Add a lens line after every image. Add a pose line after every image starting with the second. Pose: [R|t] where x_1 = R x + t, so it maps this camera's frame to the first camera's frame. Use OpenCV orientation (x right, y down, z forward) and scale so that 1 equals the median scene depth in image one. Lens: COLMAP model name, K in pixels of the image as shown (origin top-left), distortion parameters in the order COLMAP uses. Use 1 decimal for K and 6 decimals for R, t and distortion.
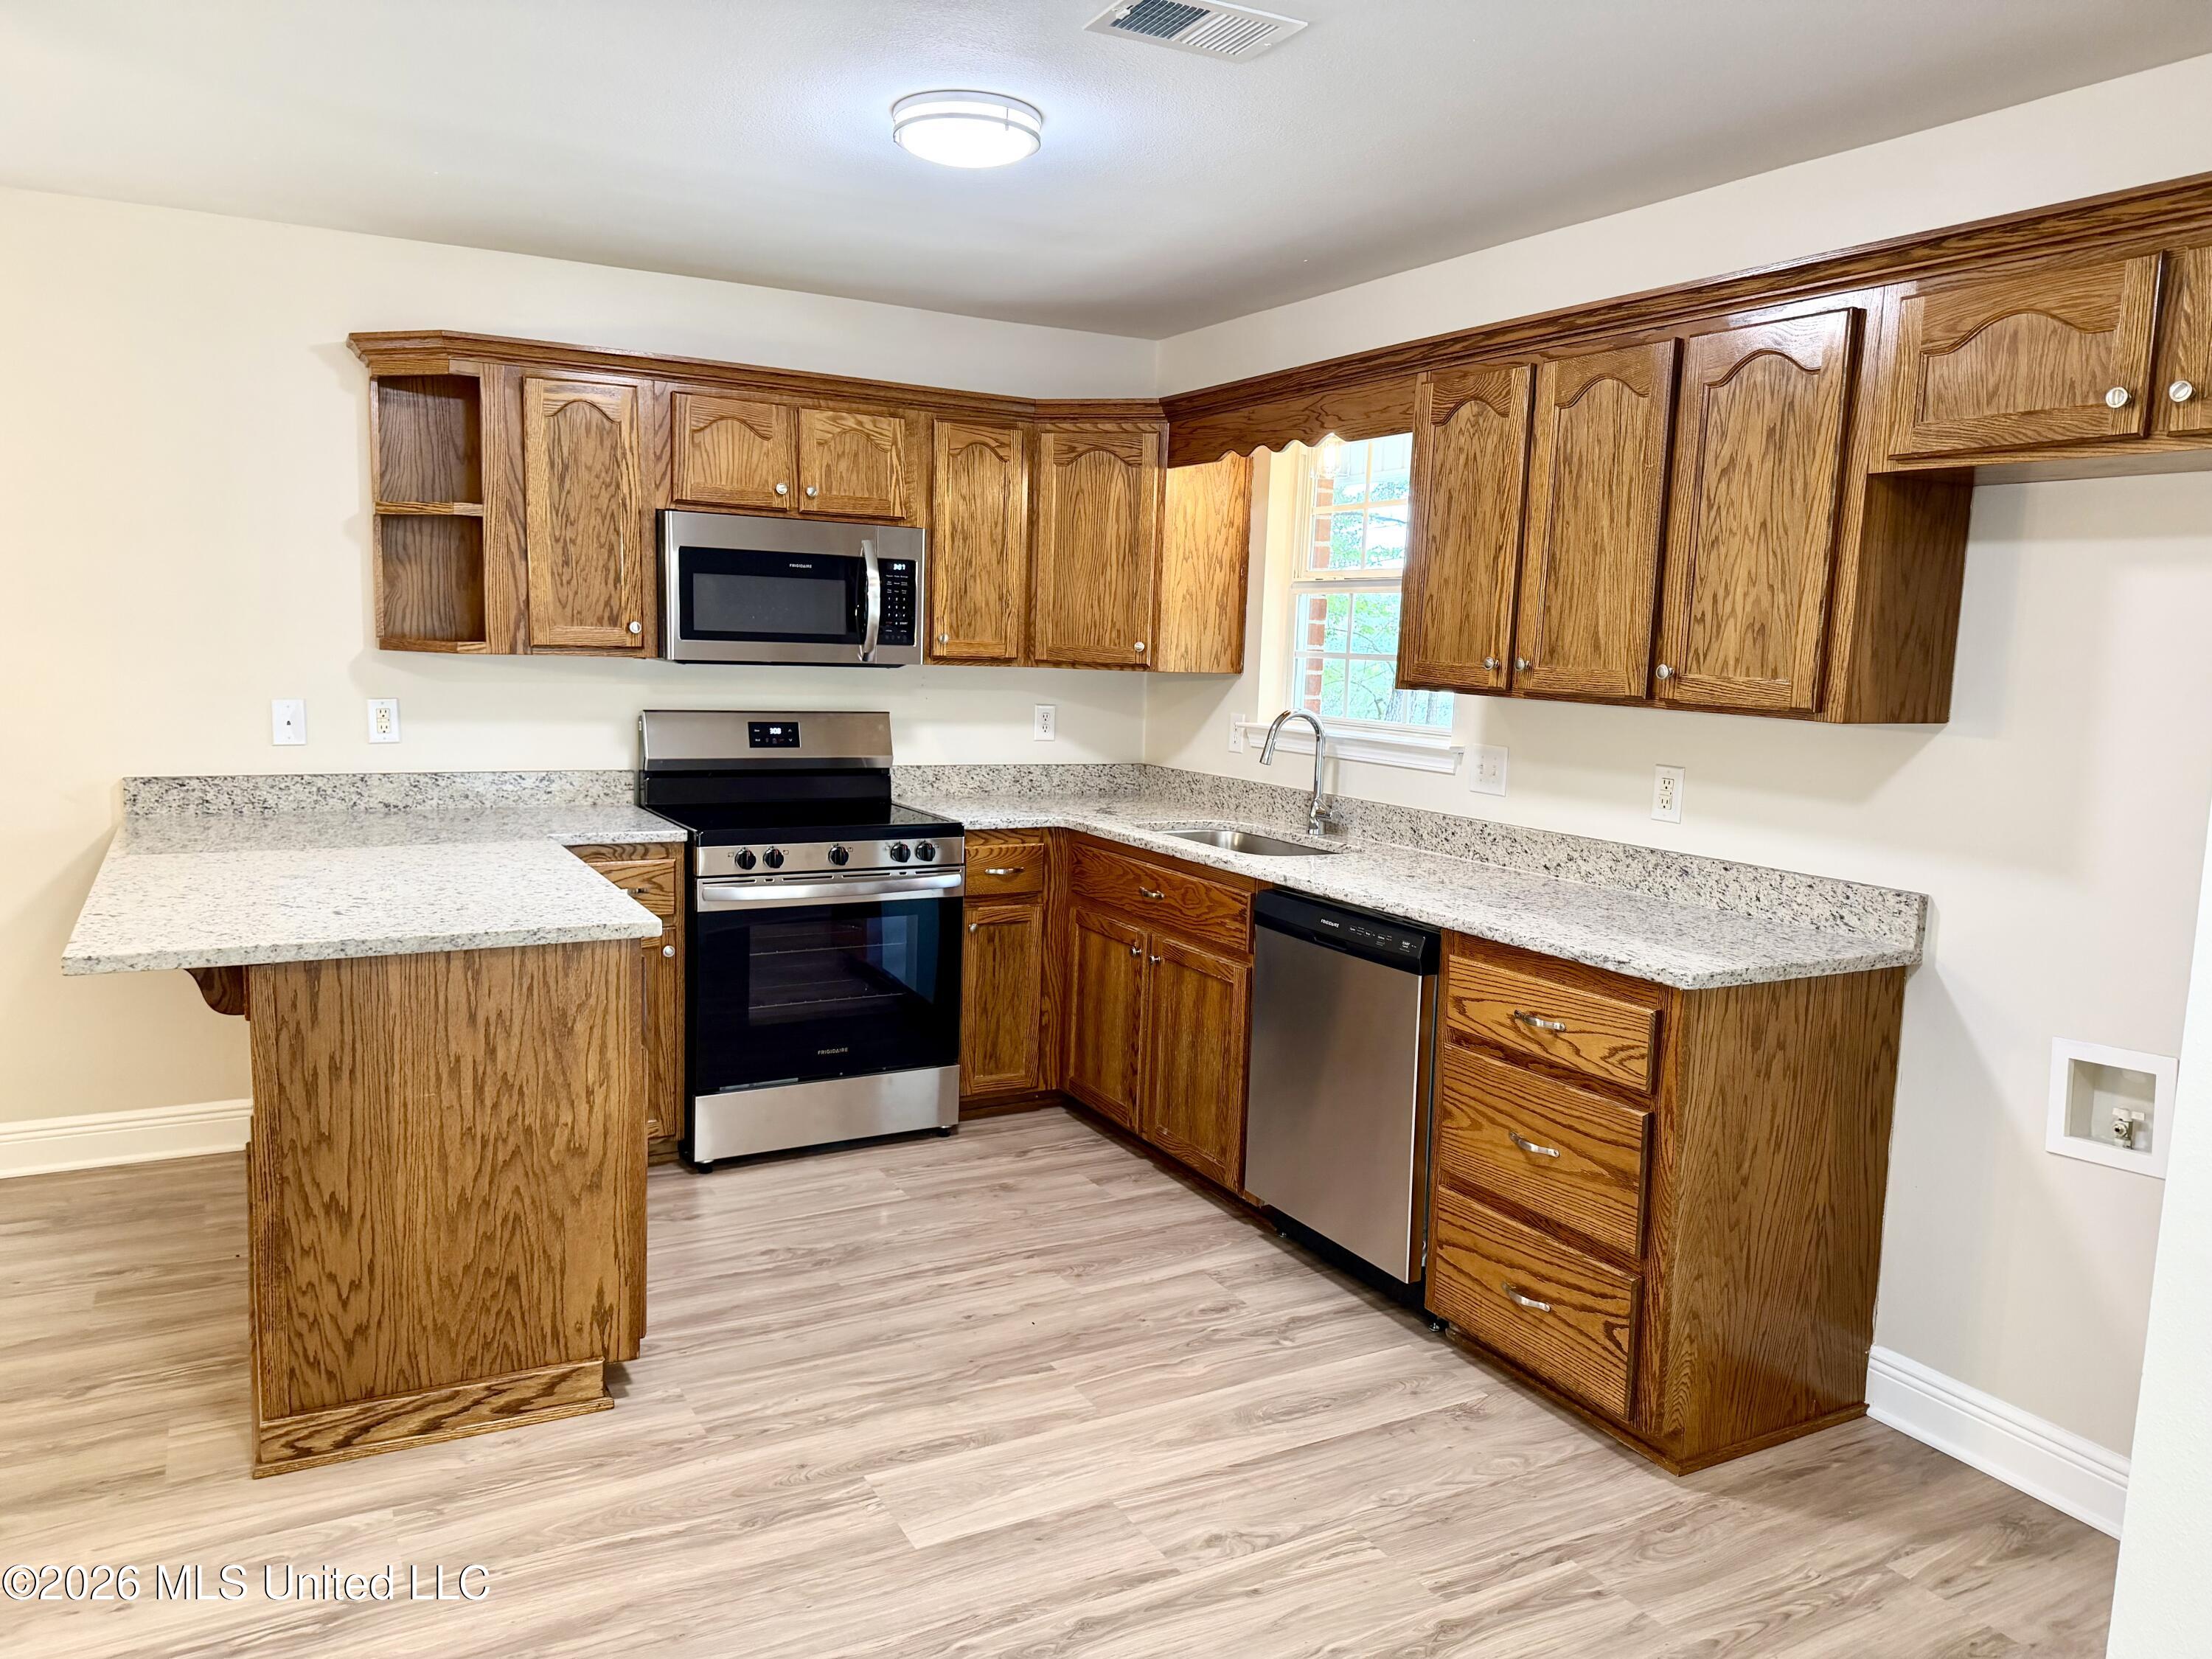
lens RADIAL K [[1546.0, 0, 1093.9], [0, 1546.0, 839.3], [0, 0, 1]] dist [0.037315, -0.047237]
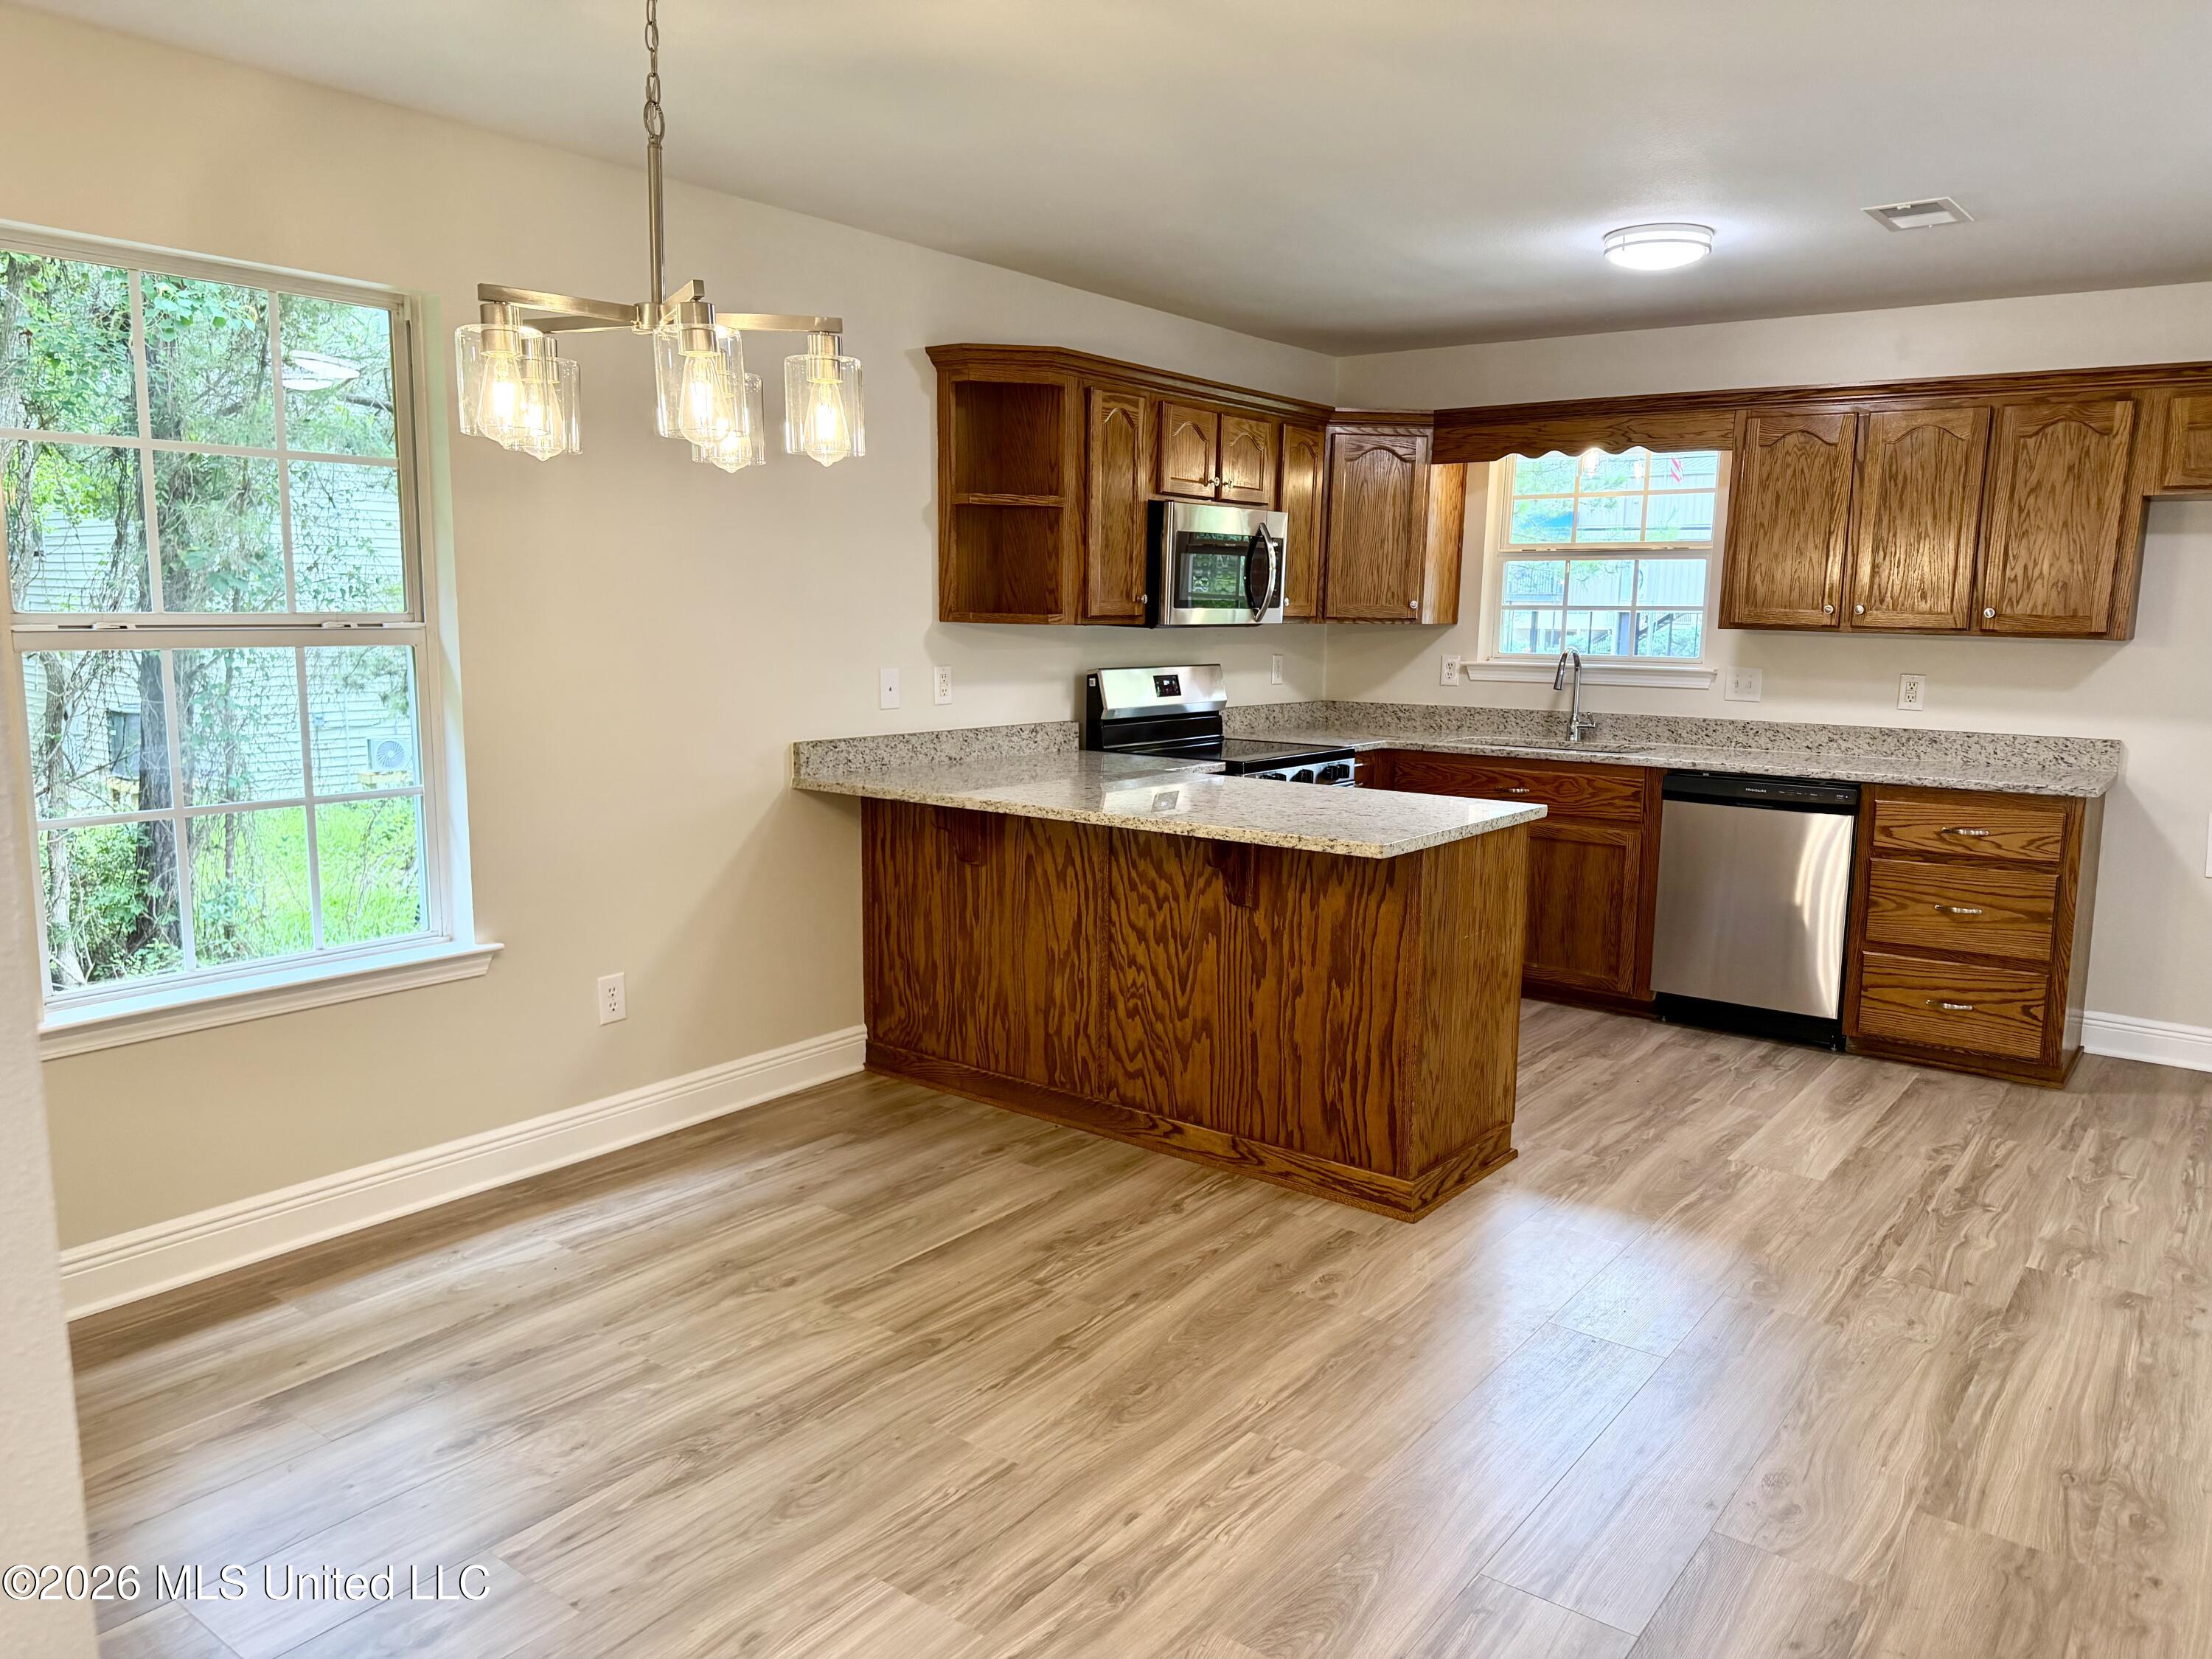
lens RADIAL K [[1546.0, 0, 1114.4], [0, 1546.0, 849.3], [0, 0, 1]] dist [0.037315, -0.047237]
pose [[0.916247, -0.081584, 0.392219, -0.986329], [0.067626, 0.996492, 0.049299, -0.003650], [-0.394865, -0.018646, 0.918550, -0.116279]]
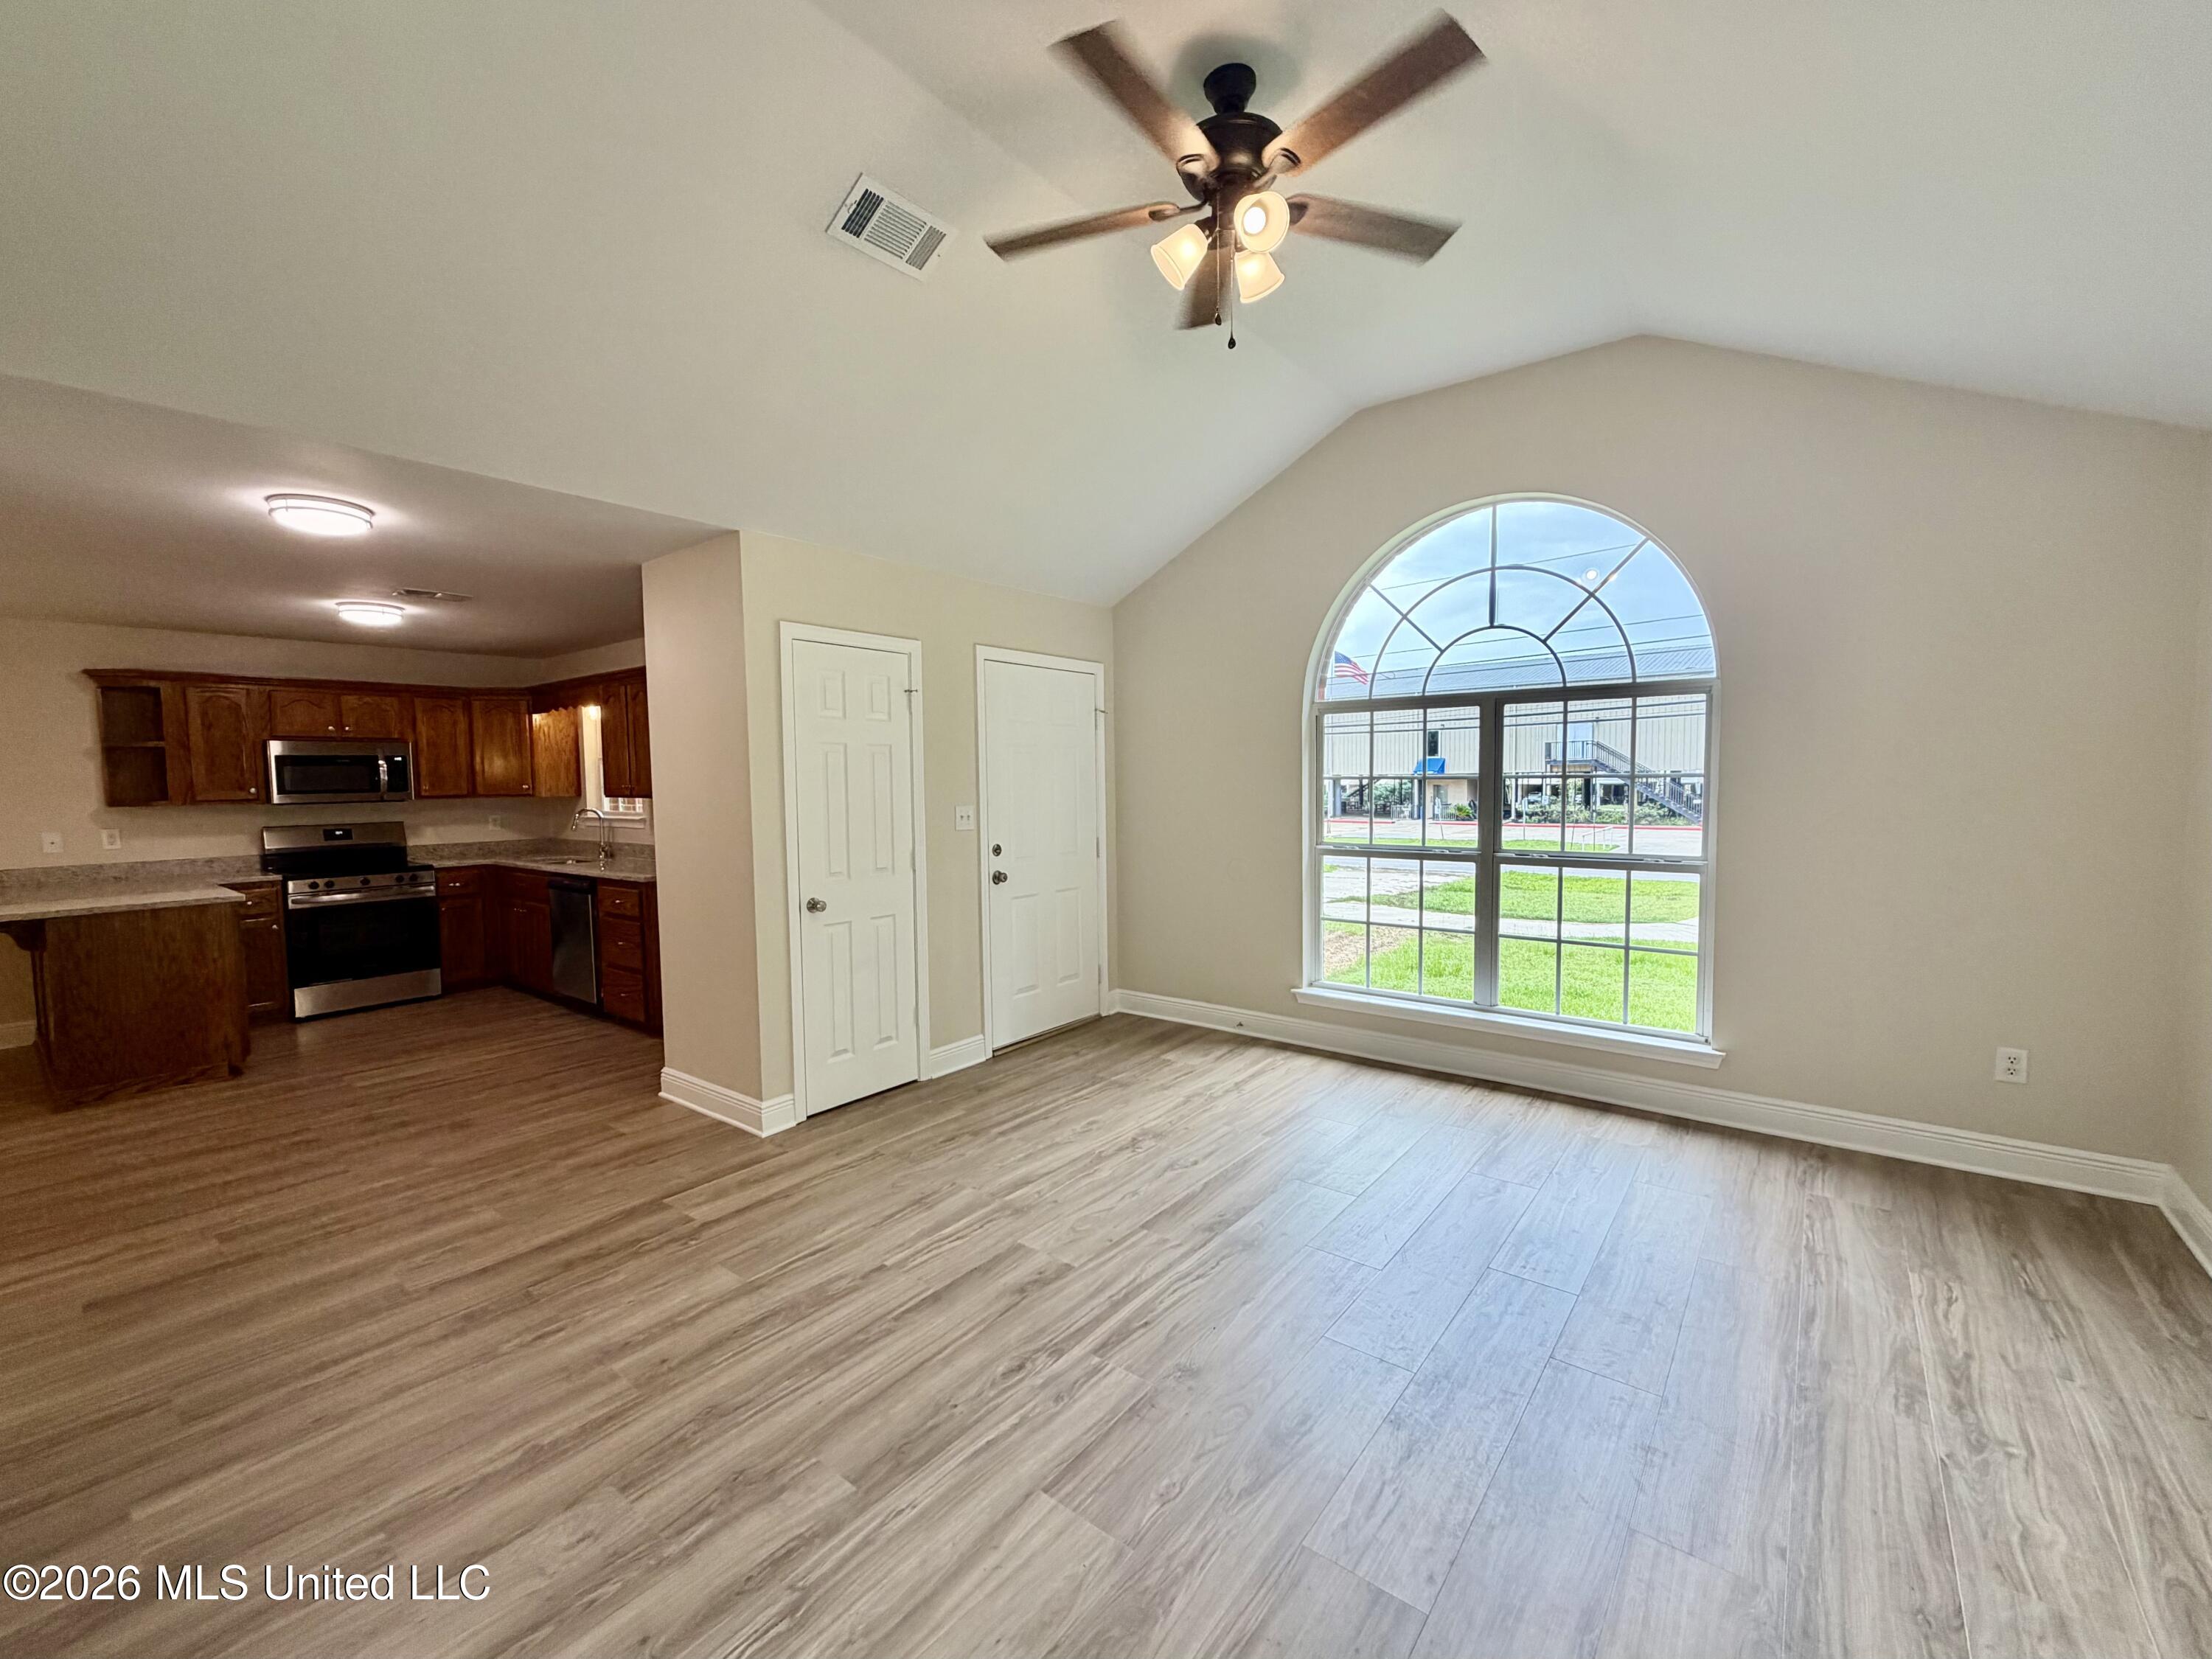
lens RADIAL K [[939.5, 0, 1116.8], [0, 939.5, 834.6], [0, 0, 1]] dist [0.002116, -0.000214]
pose [[0.924060, -0.070960, 0.375604, 0.437825], [0.097275, 0.993922, -0.051541, 0.151819], [-0.369664, 0.084164, 0.925346, -0.928423]]
